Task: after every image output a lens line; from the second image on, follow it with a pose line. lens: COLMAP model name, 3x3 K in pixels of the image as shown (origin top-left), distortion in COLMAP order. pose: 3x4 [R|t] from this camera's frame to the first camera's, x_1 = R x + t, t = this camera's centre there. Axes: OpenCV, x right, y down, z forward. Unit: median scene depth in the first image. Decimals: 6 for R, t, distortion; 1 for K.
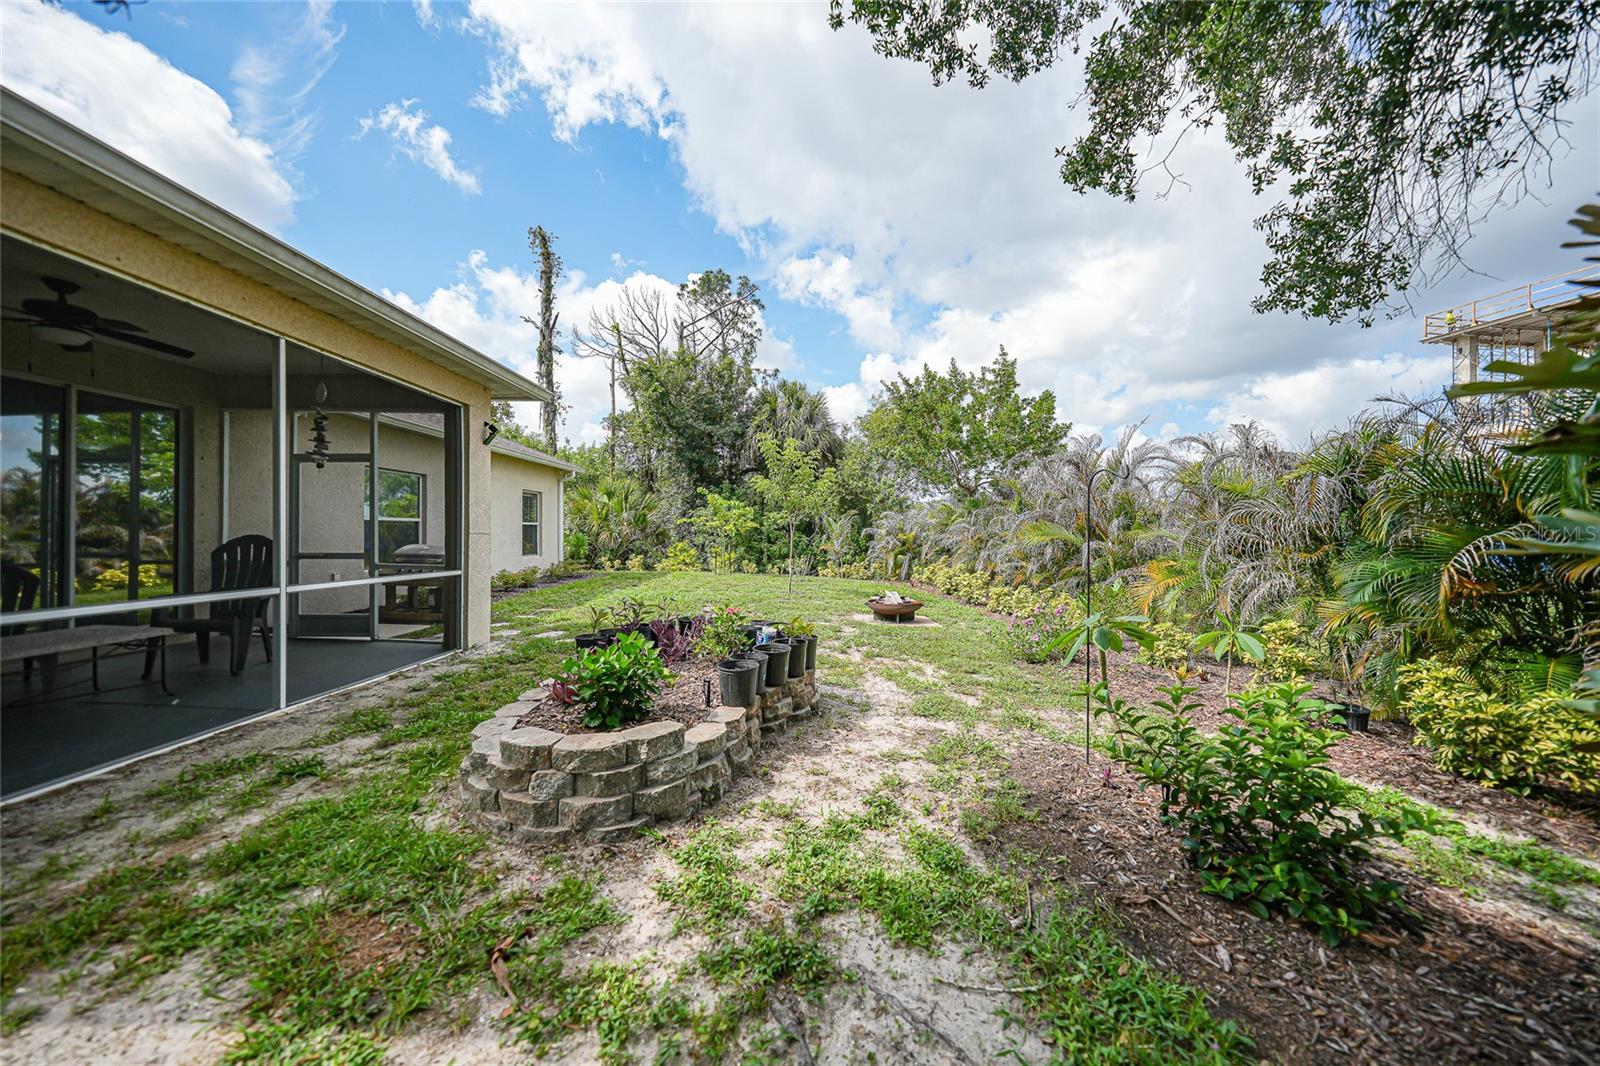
lens RADIAL K [[550.2, 0, 803.0], [0, 550.2, 529.8], [0, 0, 1]] dist [-0.028604, 0.007206]
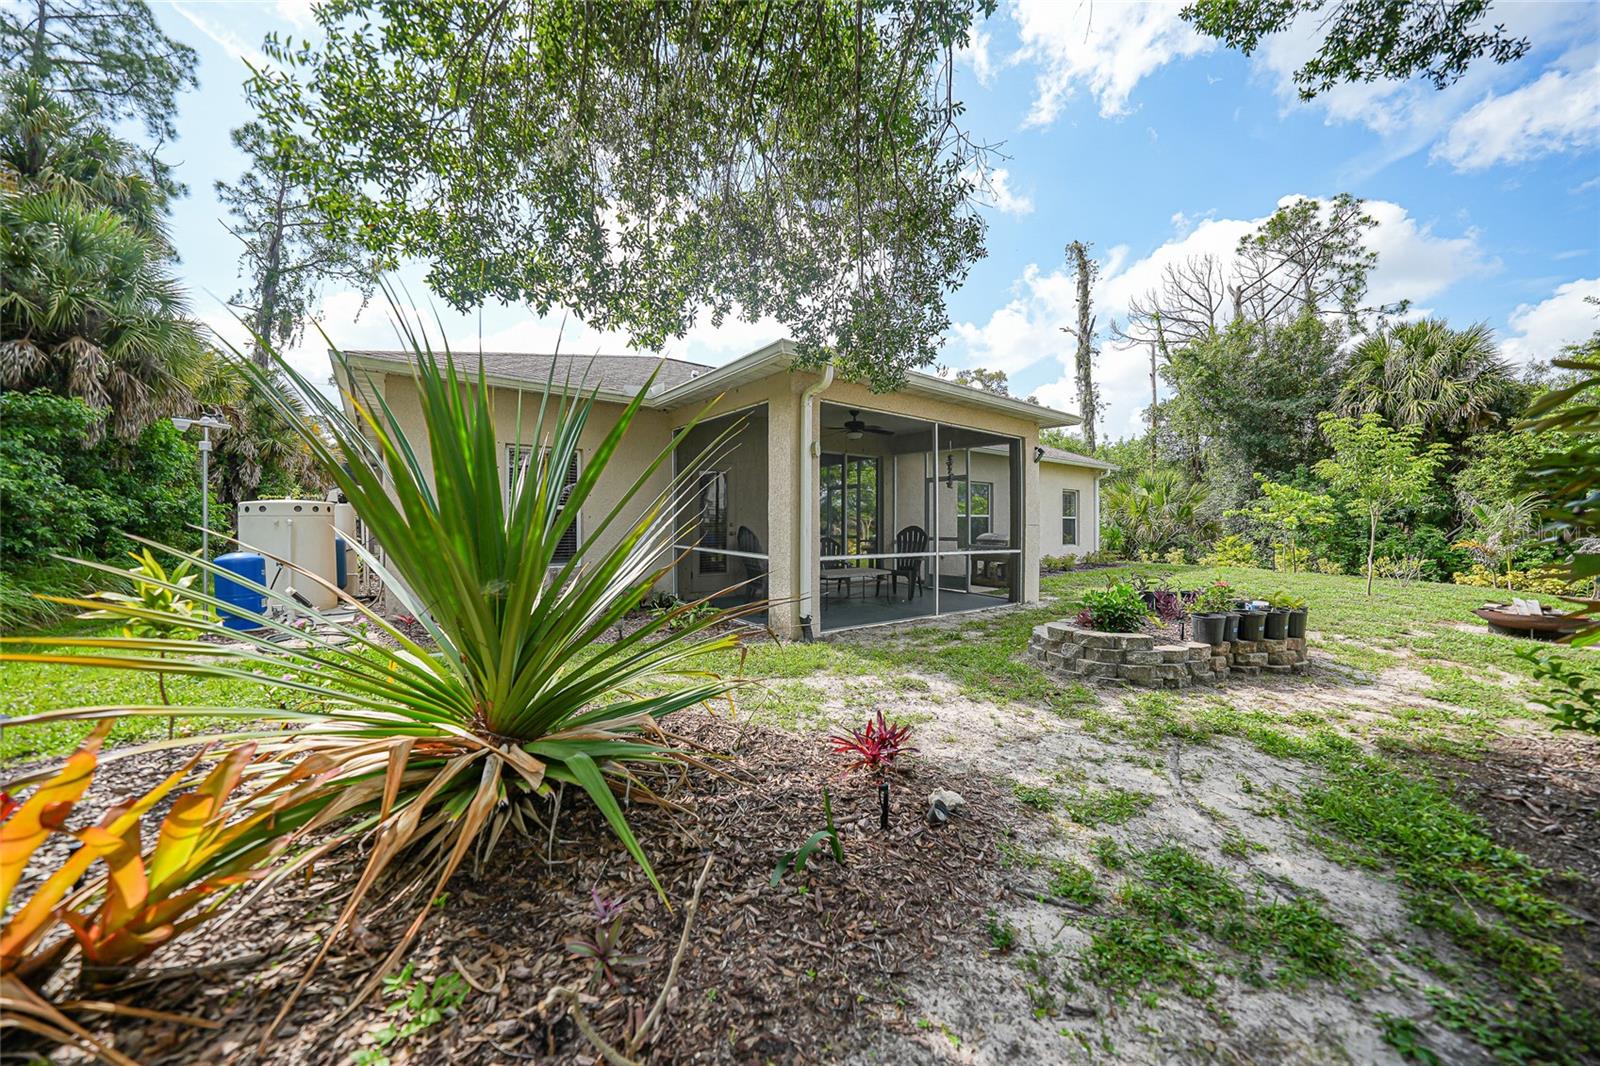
lens RADIAL K [[550.2, 0, 803.0], [0, 550.2, 529.8], [0, 0, 1]] dist [-0.028604, 0.007206]
pose [[0.605876, 0.004813, -0.795545, 0.060762], [0.003833, 0.999952, 0.008968, 0.001296], [0.795550, -0.008483, 0.605828, -0.114138]]
